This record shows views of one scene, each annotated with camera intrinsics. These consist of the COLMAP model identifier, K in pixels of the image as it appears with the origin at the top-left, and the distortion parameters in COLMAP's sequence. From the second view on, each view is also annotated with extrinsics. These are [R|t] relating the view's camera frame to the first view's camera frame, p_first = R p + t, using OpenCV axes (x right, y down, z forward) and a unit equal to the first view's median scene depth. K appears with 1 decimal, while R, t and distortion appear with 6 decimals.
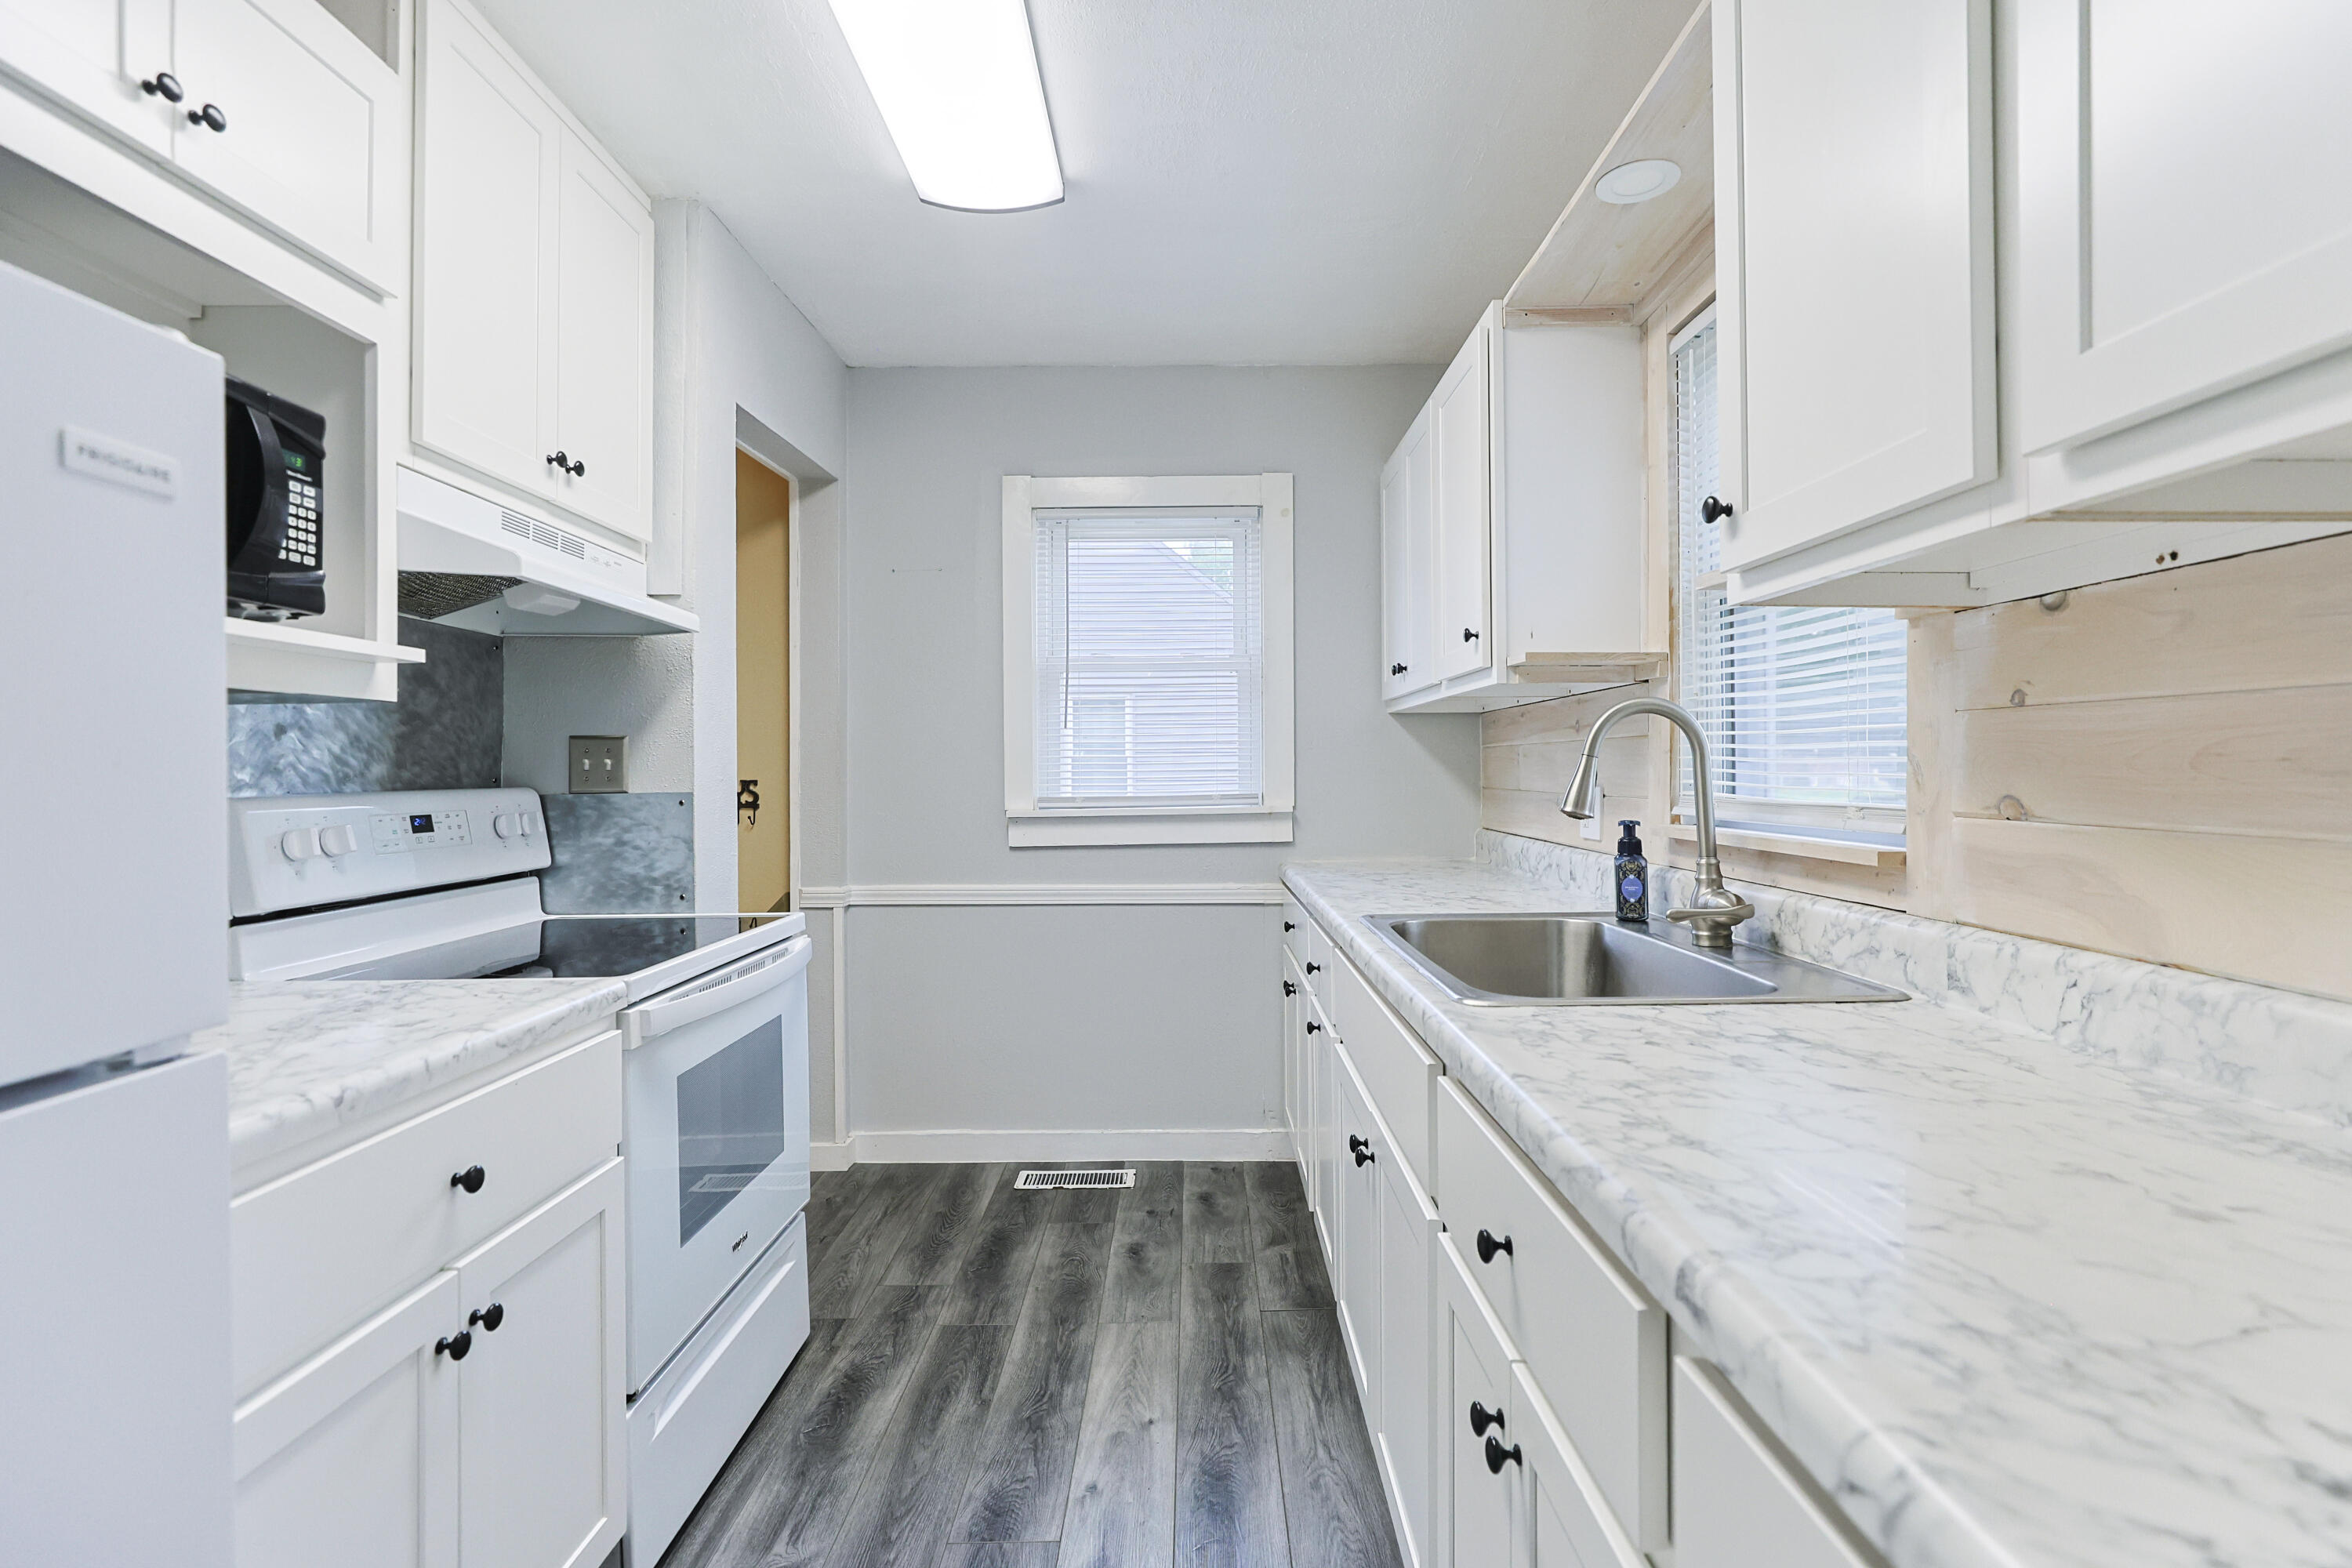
lens RADIAL K [[1116.1, 0, 1201.8], [0, 1116.1, 768.1], [0, 0, 1]] dist [-0.013834, 0.008244]
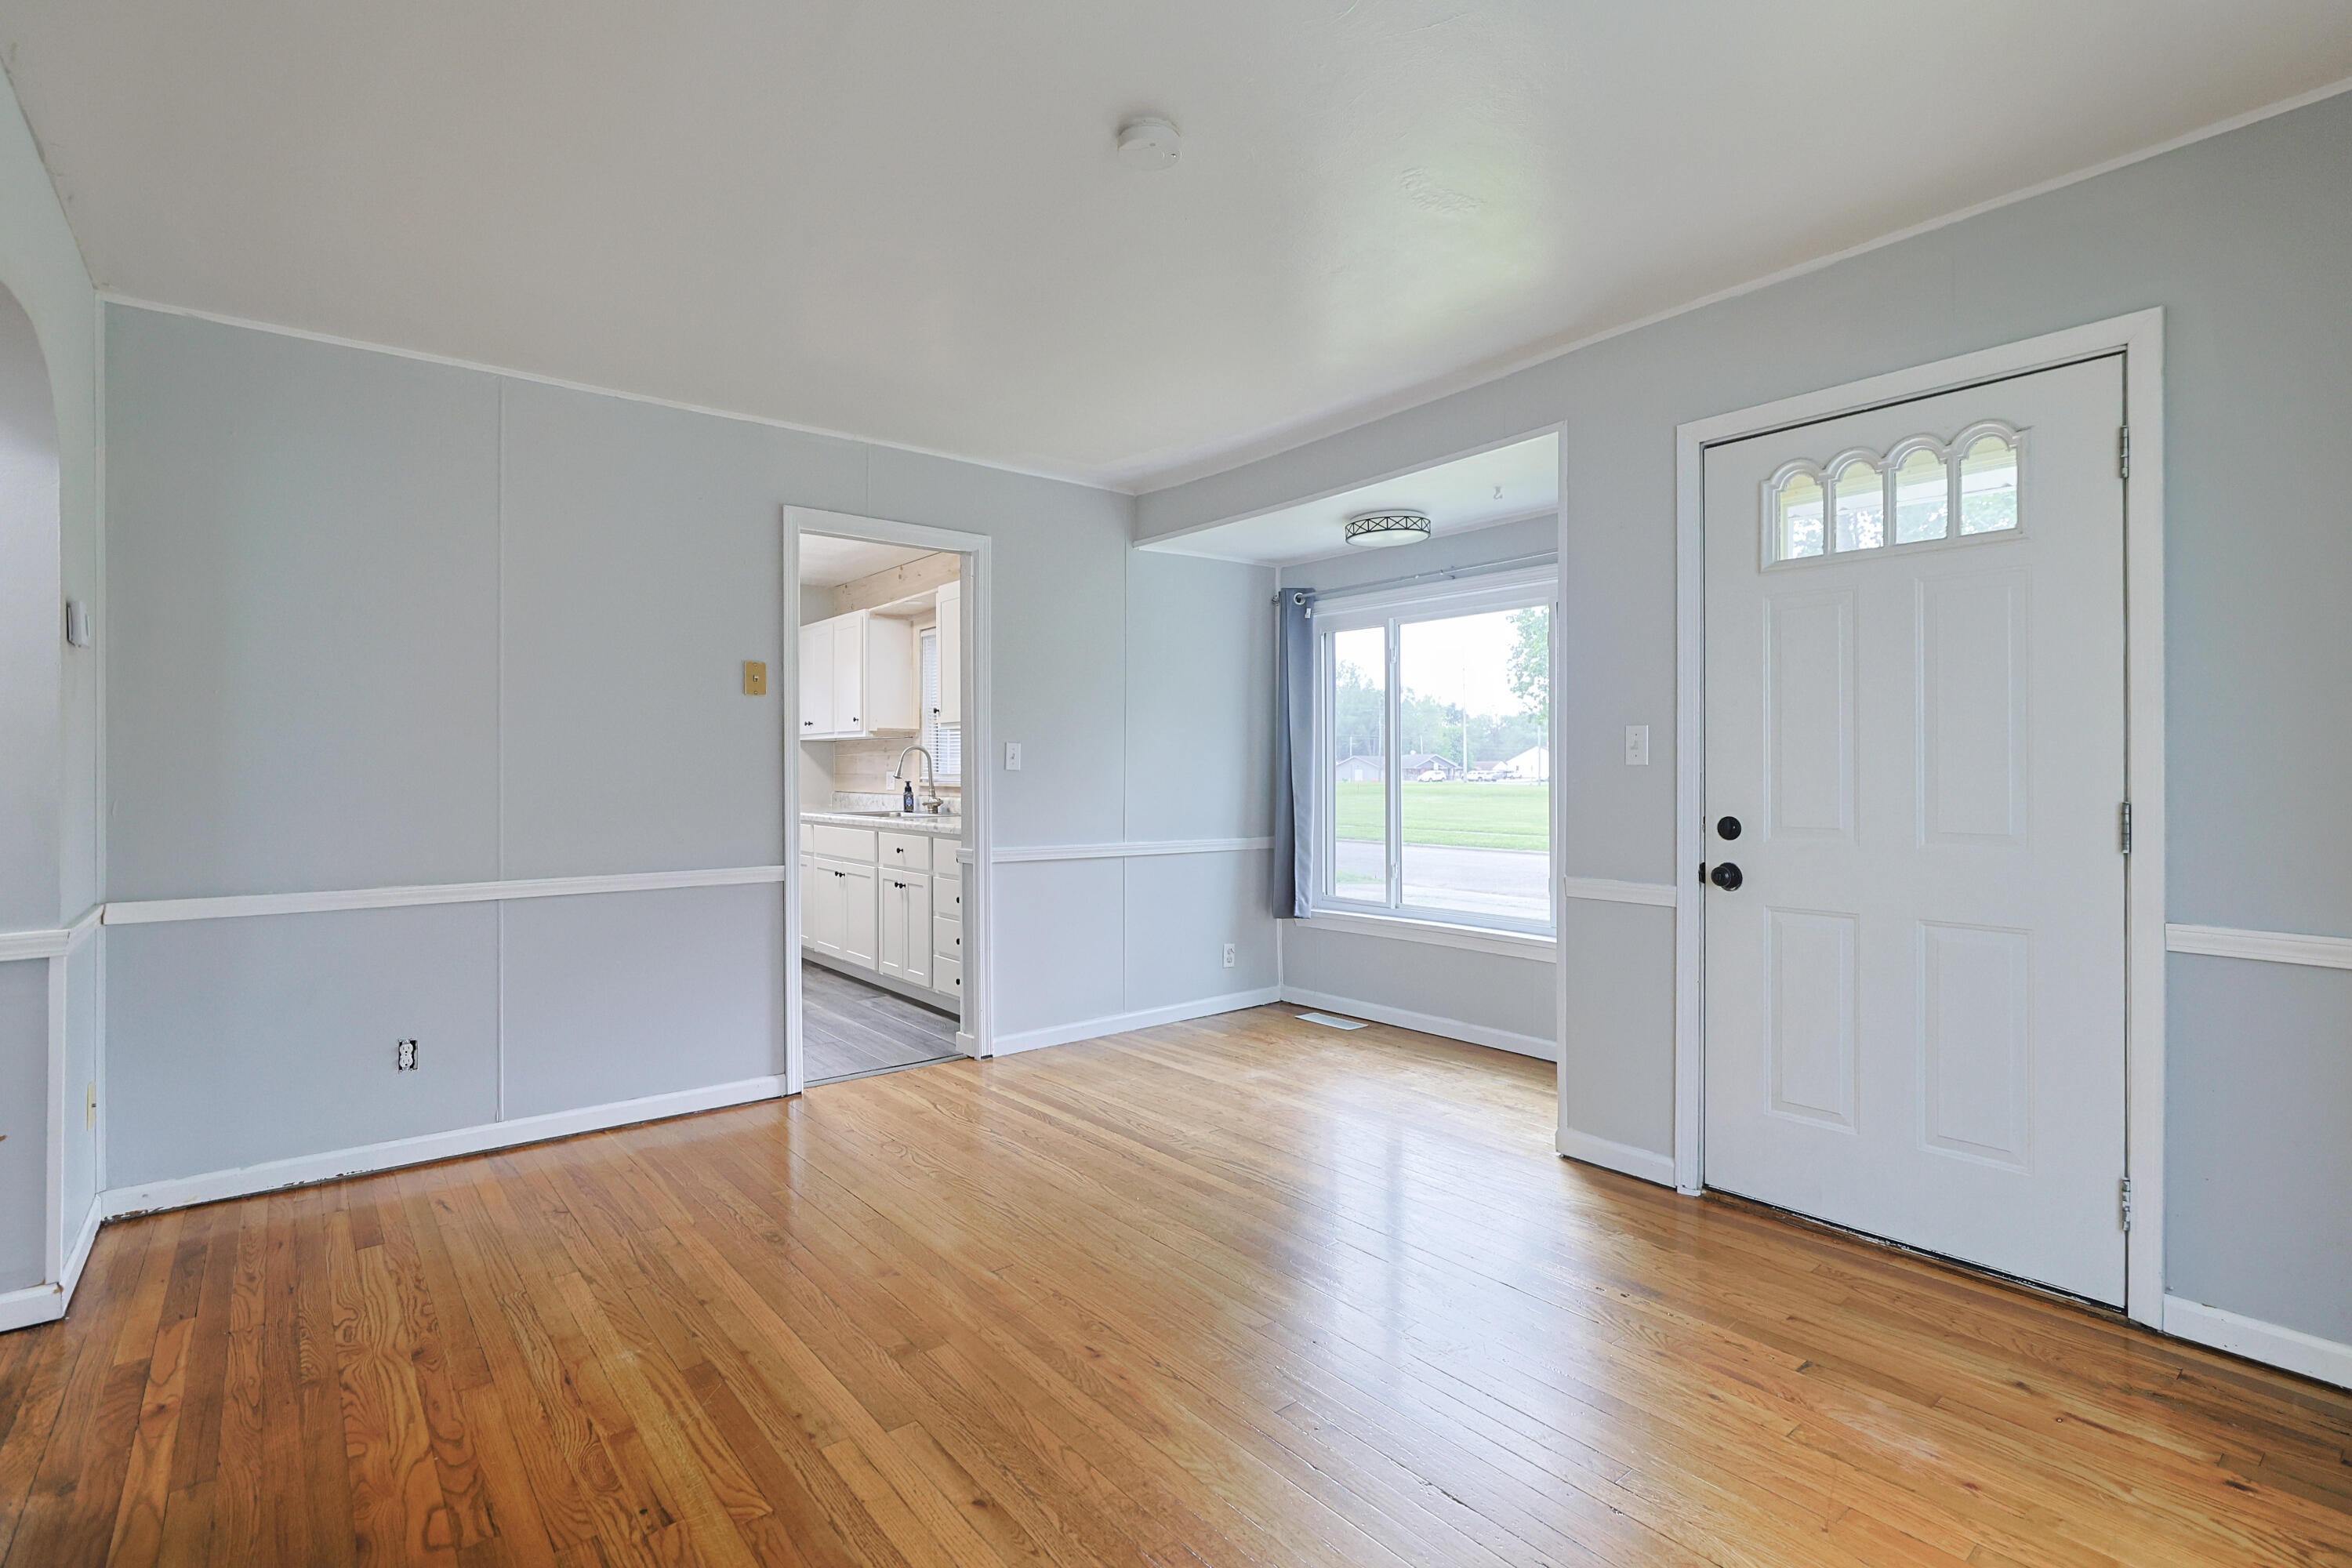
lens RADIAL K [[1132.9, 0, 1180.9], [0, 1132.9, 769.9], [0, 0, 1]] dist [-0.017812, 0.012685]
pose [[0.790269, 0.003804, 0.612748, -1.112078], [-0.004576, 0.999989, -0.000306, 0.013392], [-0.612742, -0.002562, 0.790278, -2.306874]]
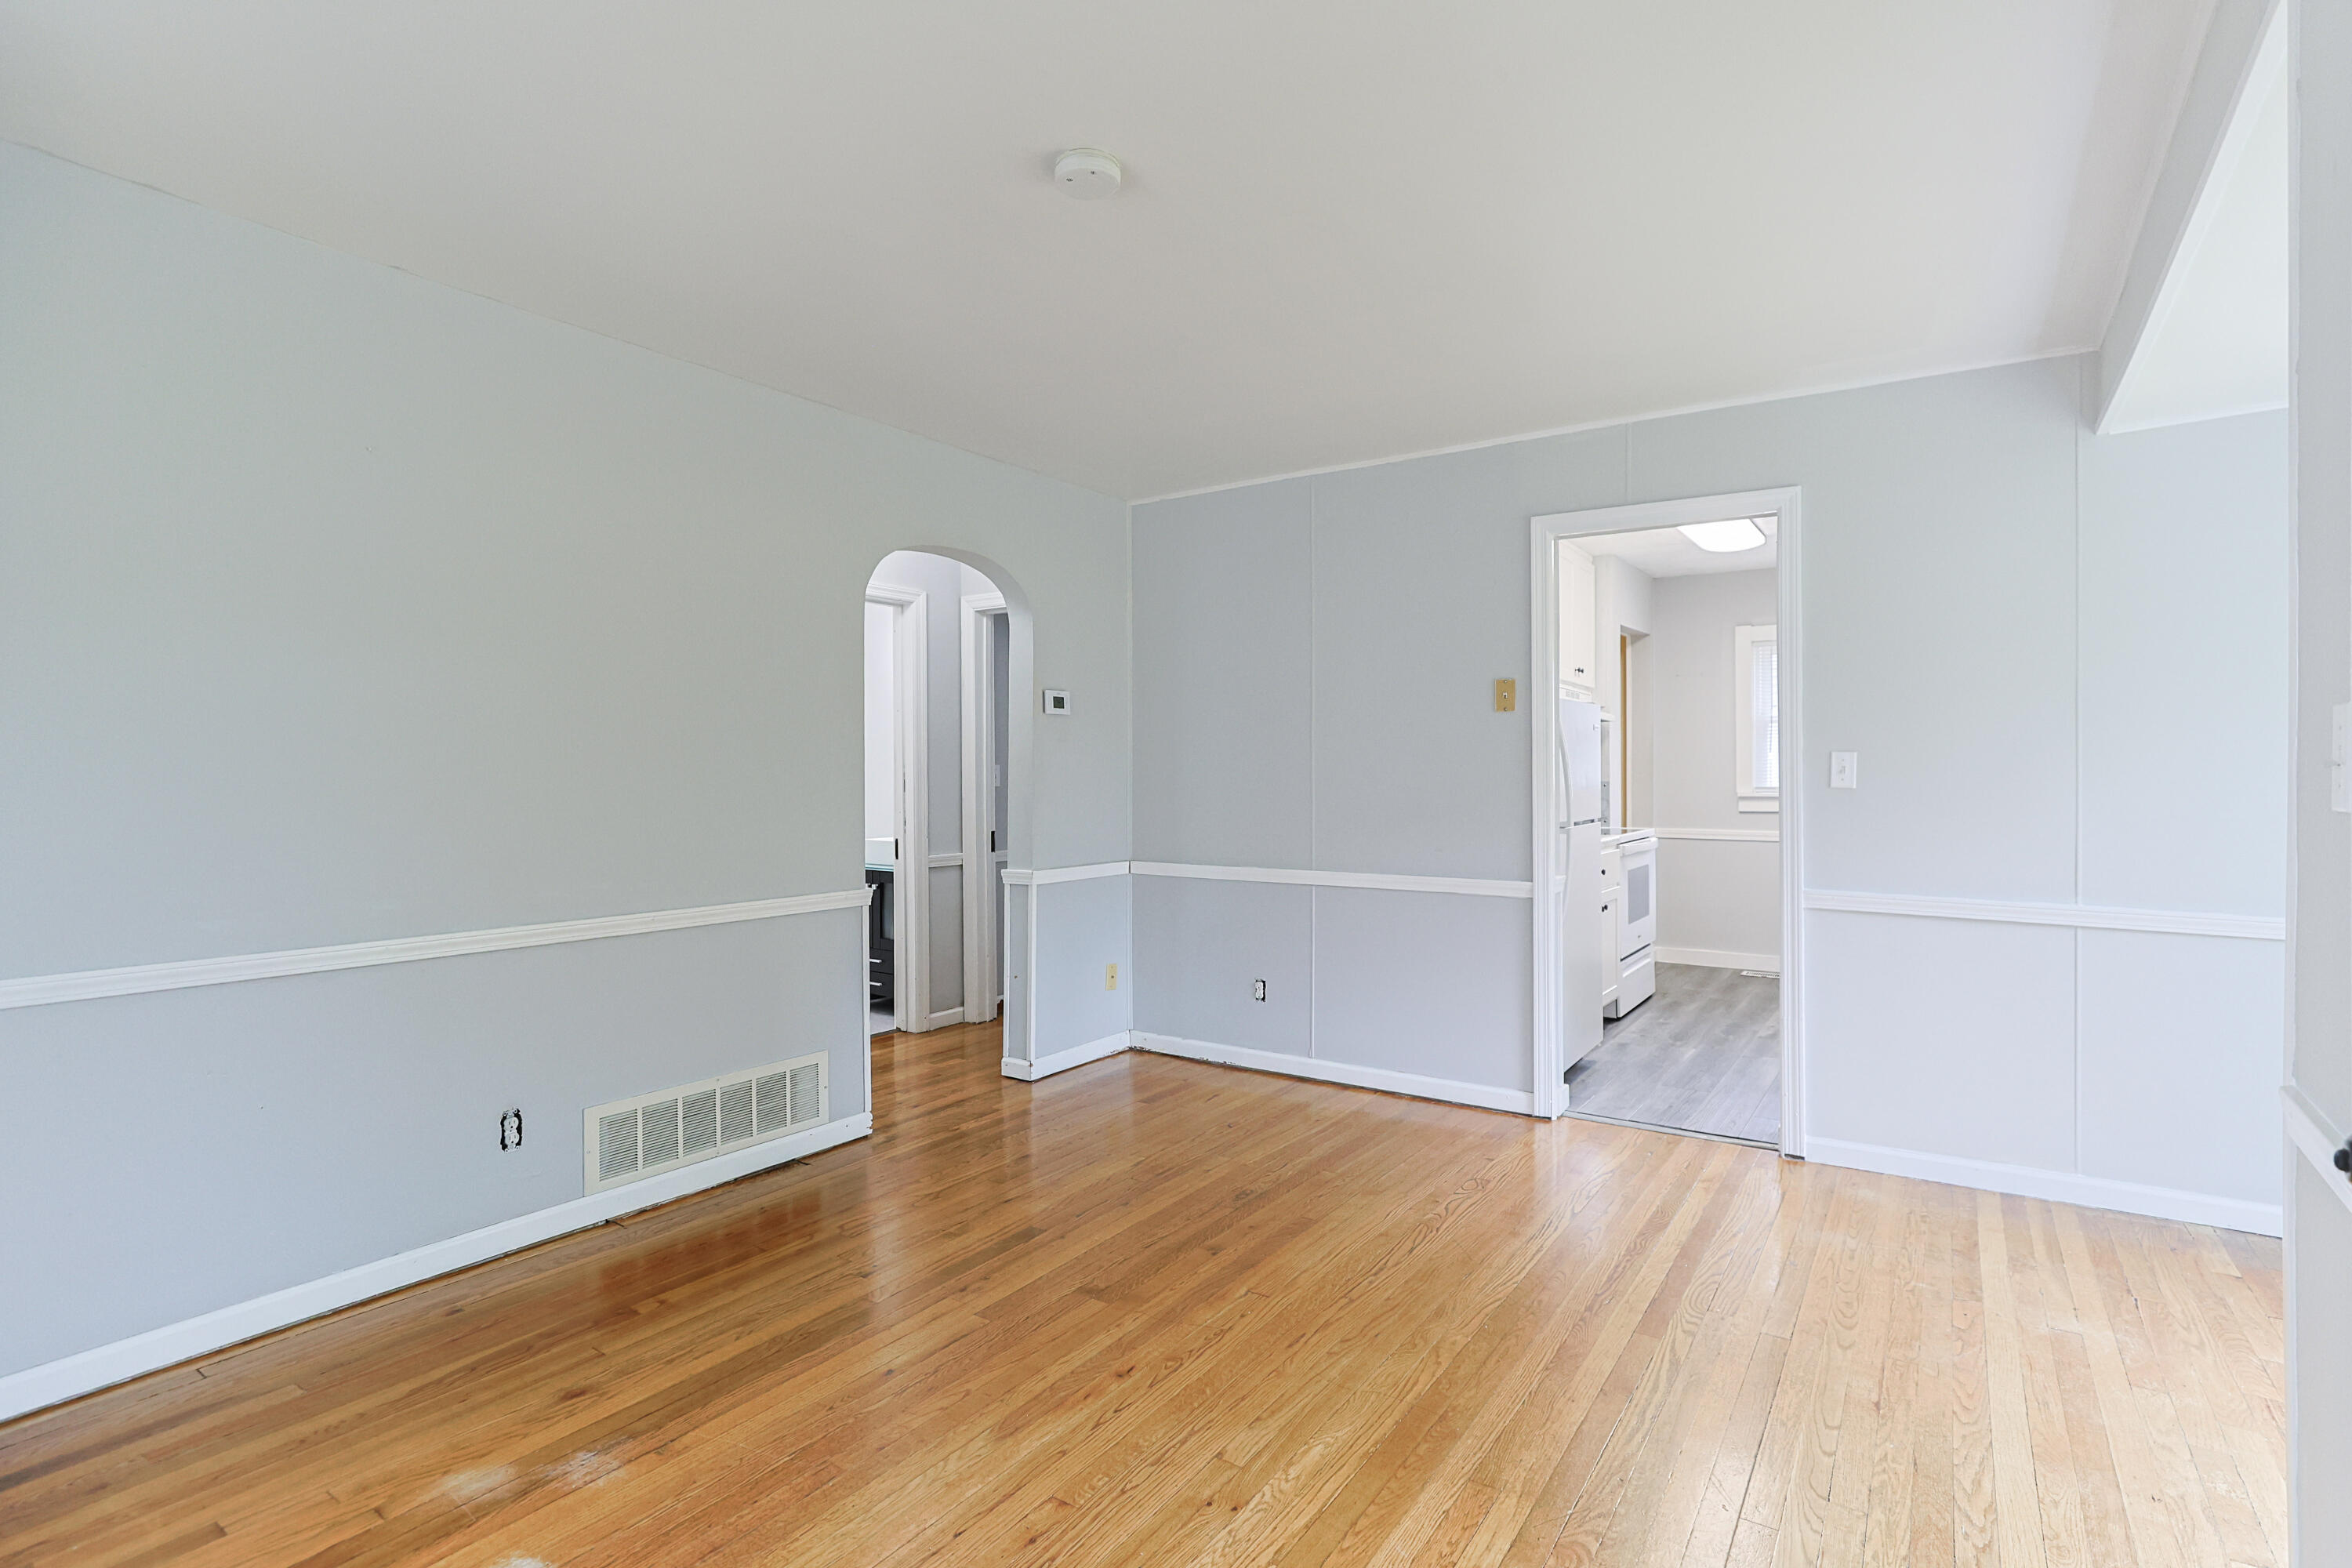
lens RADIAL K [[1132.9, 0, 1183.5], [0, 1132.9, 764.7], [0, 0, 1]] dist [-0.017812, 0.012685]
pose [[0.815133, 0.002388, -0.579270, 0.347259], [-0.002321, 0.999997, 0.000856, -0.023676], [0.579270, 0.000646, 0.815136, -2.255357]]
